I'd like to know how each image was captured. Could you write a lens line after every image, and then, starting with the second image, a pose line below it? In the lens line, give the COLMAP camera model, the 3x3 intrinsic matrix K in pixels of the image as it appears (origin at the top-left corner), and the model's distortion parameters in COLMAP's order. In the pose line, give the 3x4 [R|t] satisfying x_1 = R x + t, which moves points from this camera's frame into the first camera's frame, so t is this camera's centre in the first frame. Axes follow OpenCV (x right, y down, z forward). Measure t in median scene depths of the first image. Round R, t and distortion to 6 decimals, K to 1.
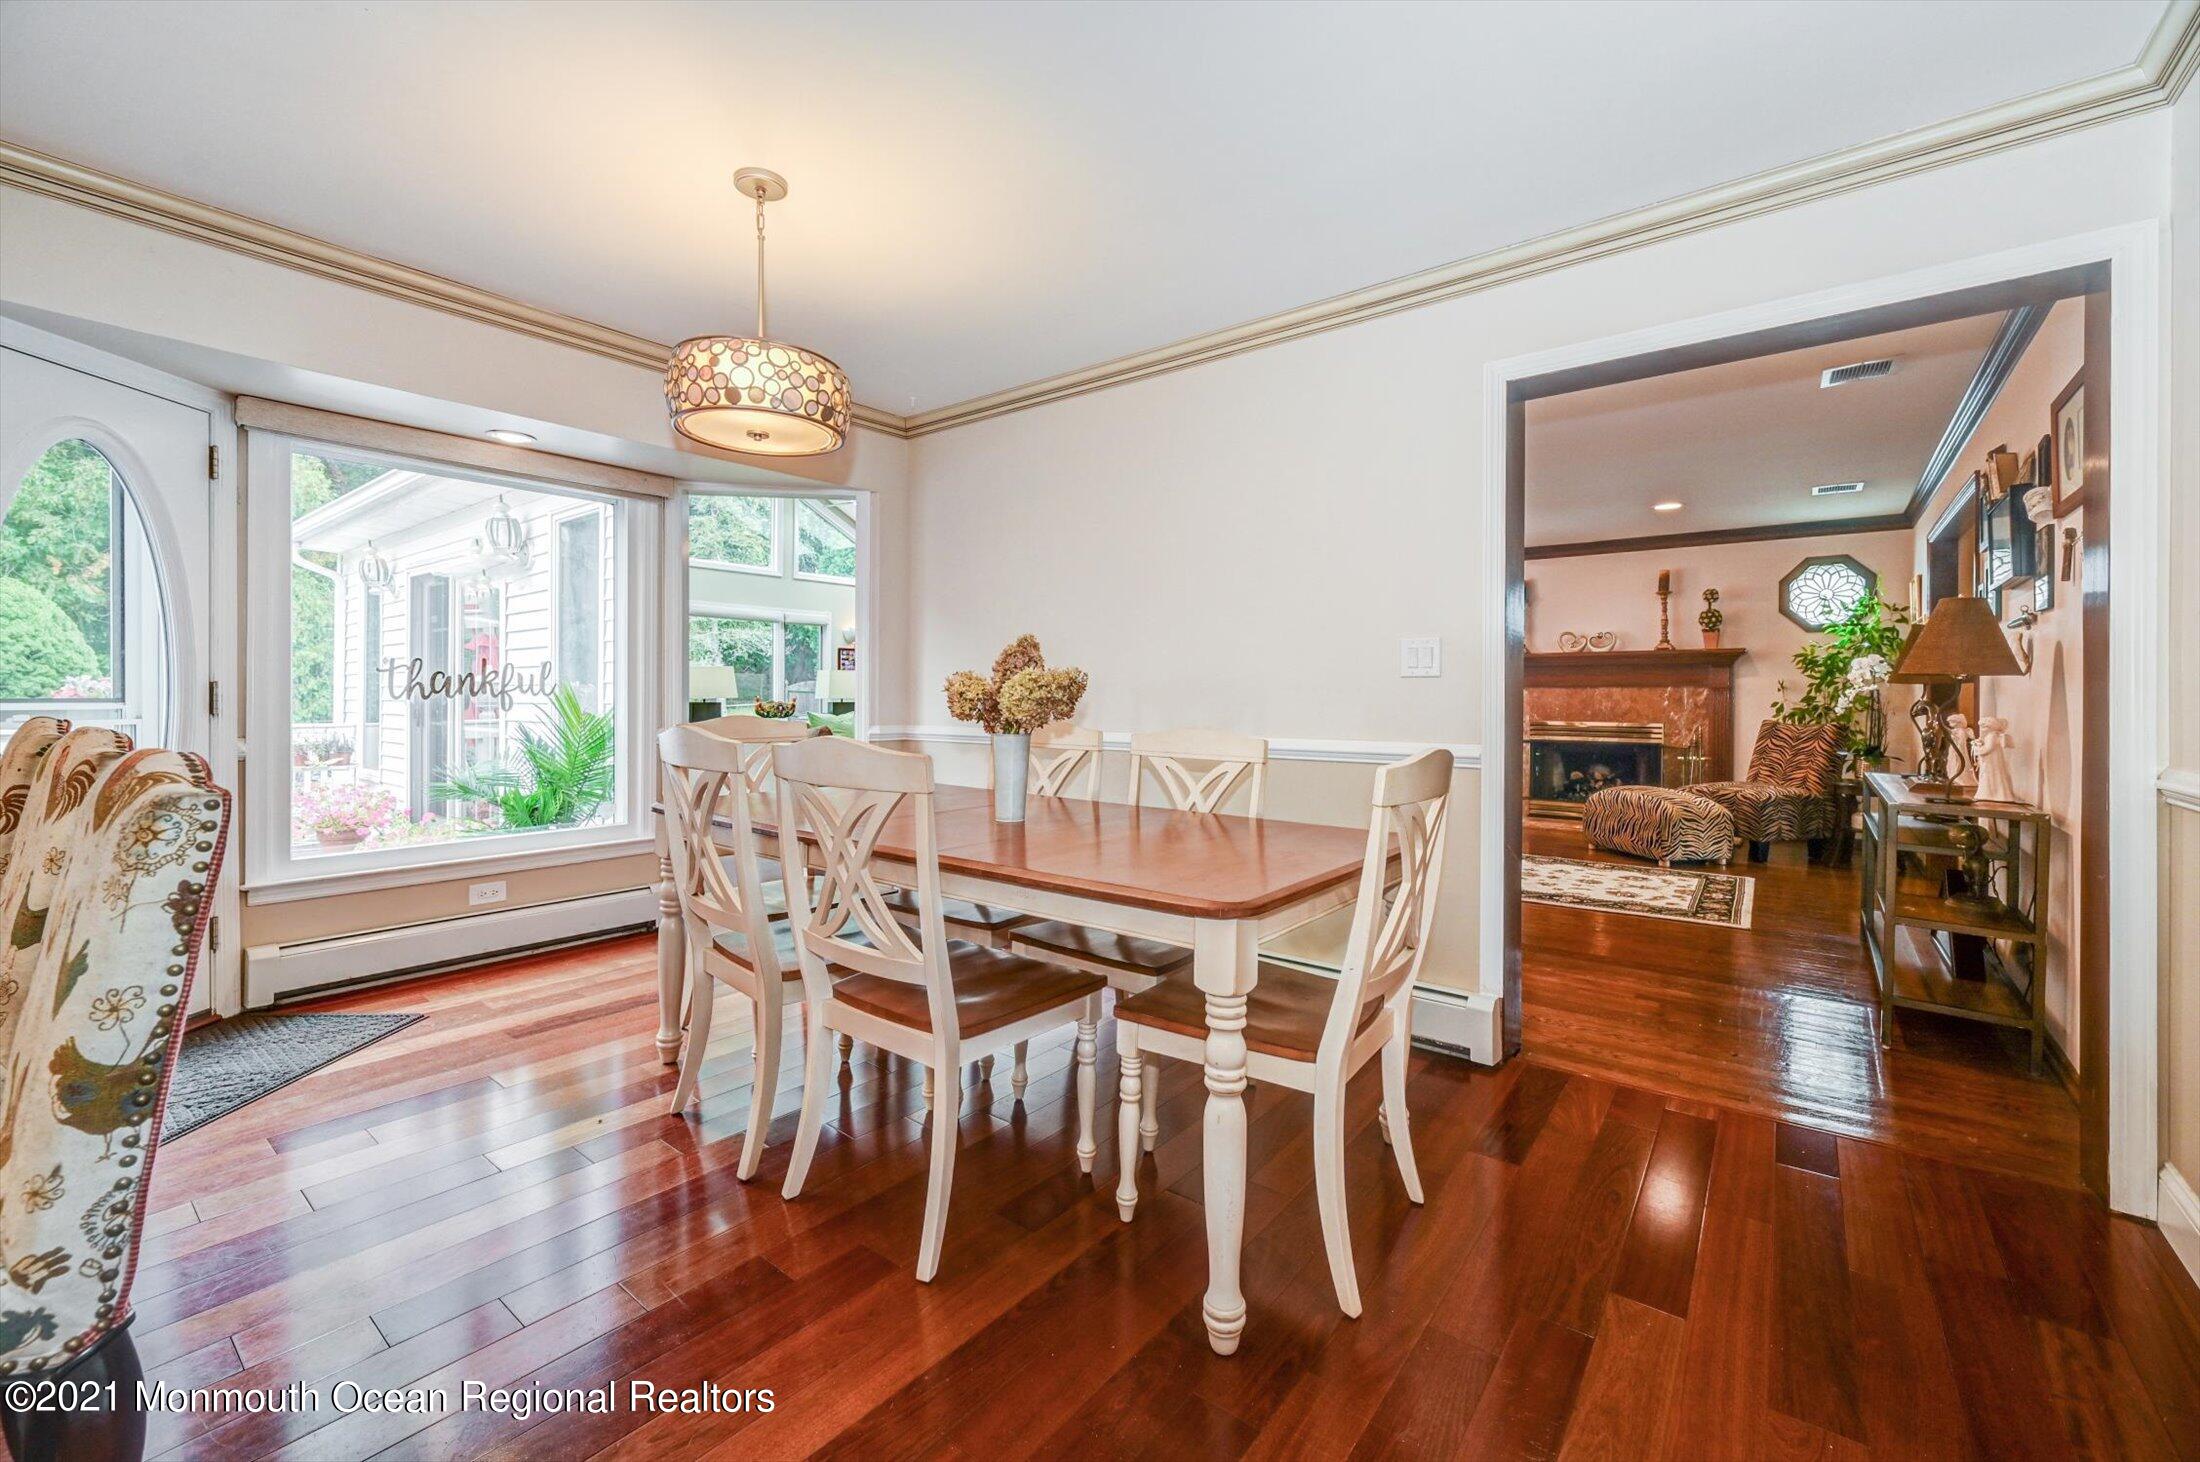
lens RADIAL K [[890.7, 0, 1105.4], [0, 890.7, 699.3], [0, 0, 1]] dist [0.000291, 0.000160]
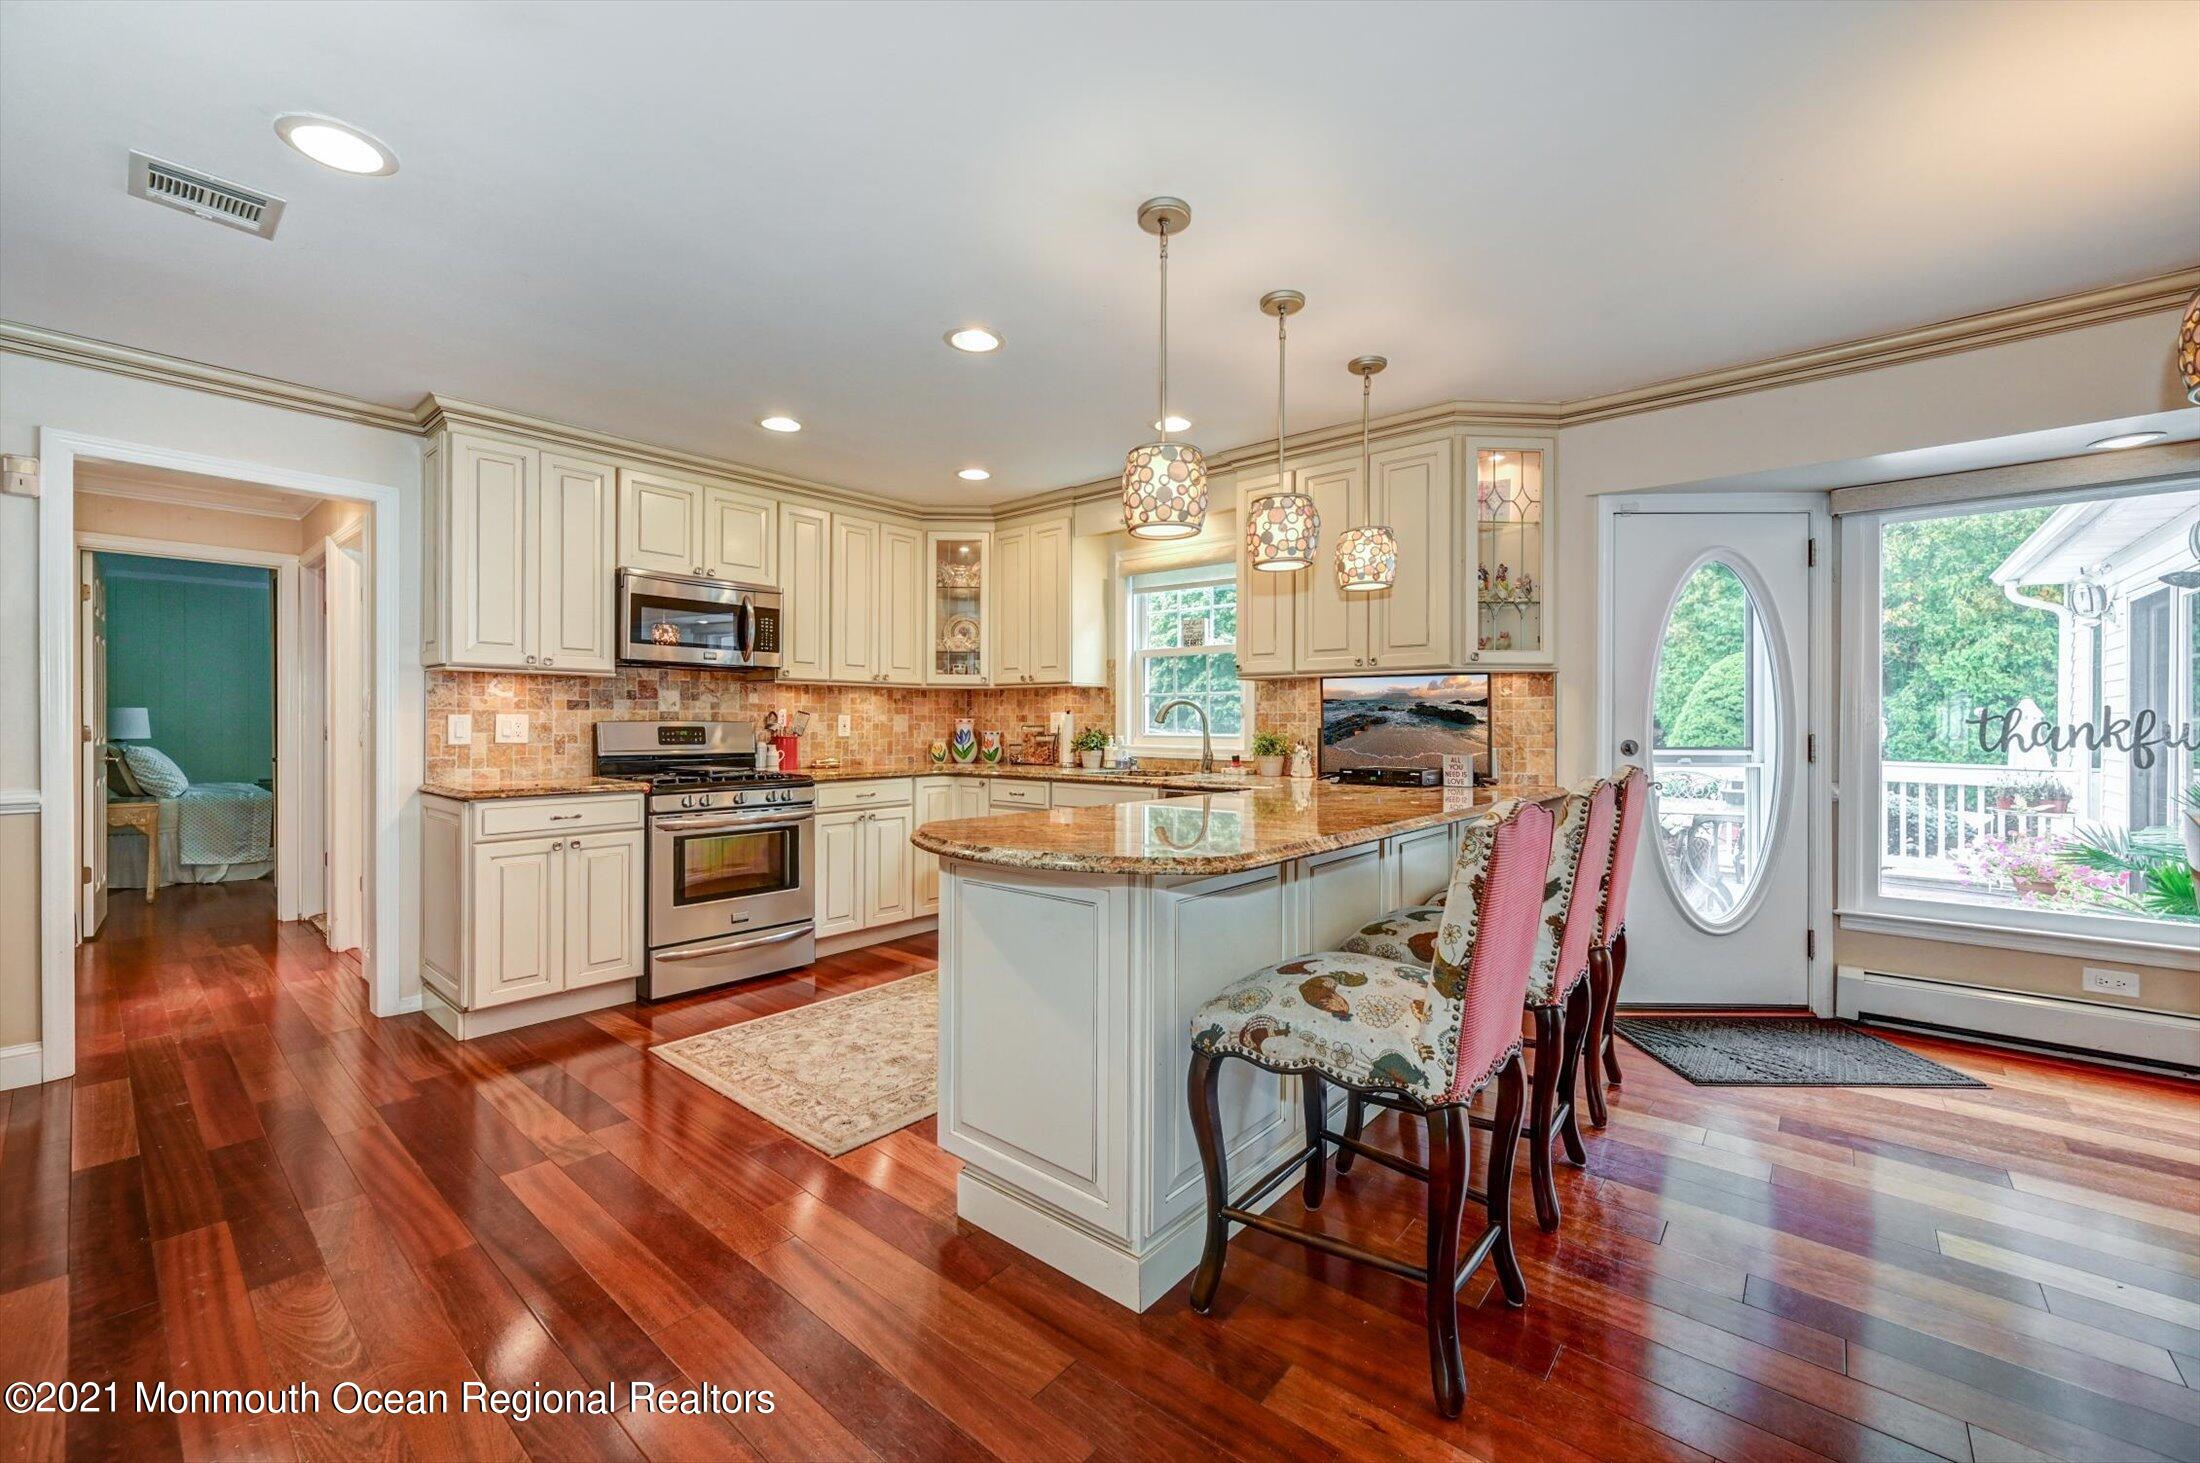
lens RADIAL K [[868.0, 0, 1098.4], [0, 868.0, 723.3], [0, 0, 1]] dist [-0.000037, -0.000263]
pose [[-0.043783, -0.002967, -0.999037, 0.106203], [-0.005487, 0.999981, -0.002729, -0.013123], [0.999026, 0.005362, -0.043799, 0.044219]]
